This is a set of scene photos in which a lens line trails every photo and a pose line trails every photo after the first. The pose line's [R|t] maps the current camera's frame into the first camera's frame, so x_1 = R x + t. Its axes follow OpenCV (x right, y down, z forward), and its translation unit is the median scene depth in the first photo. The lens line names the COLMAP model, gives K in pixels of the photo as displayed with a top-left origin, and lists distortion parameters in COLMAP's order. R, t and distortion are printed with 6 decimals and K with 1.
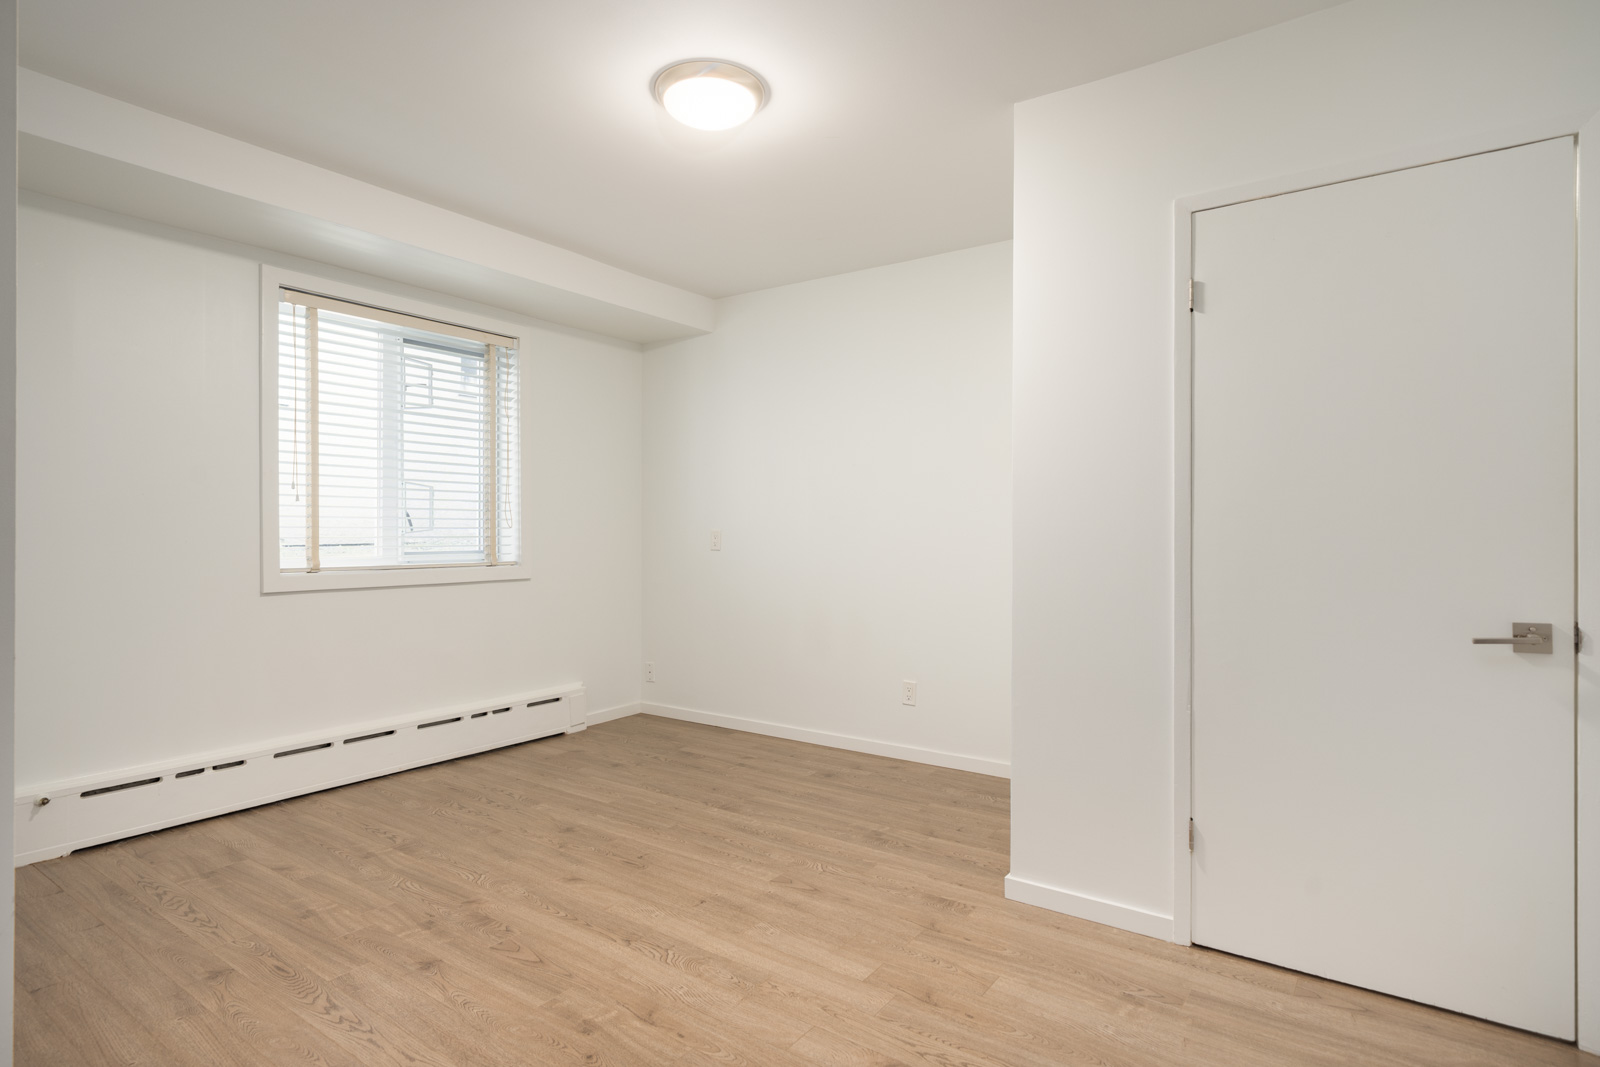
lens RADIAL K [[826.3, 0, 802.8], [0, 826.3, 534.0], [0, 0, 1]] dist [0.005879, 0.001439]
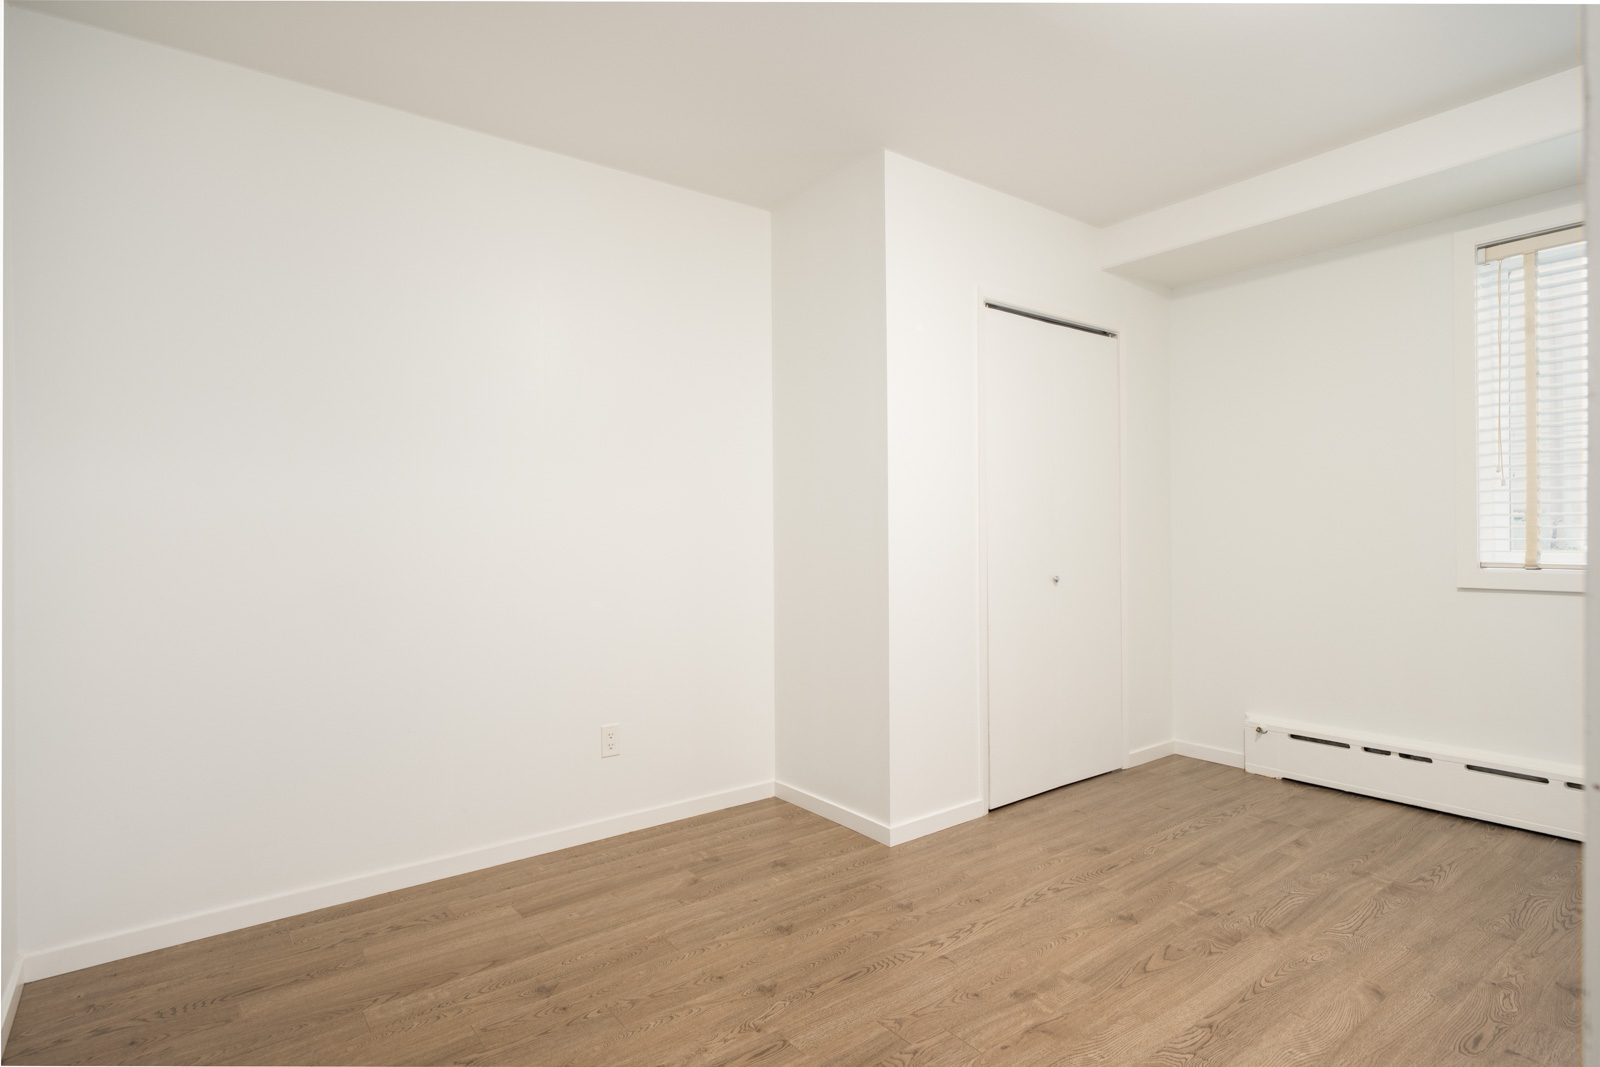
lens RADIAL K [[826.3, 0, 802.2], [0, 826.3, 535.8], [0, 0, 1]] dist [0.005879, 0.001439]
pose [[-0.297857, 0.005109, -0.954597, 0.588610], [0.011261, 0.999935, 0.001838, 0.004171], [0.954544, -0.010202, -0.297895, 0.748741]]
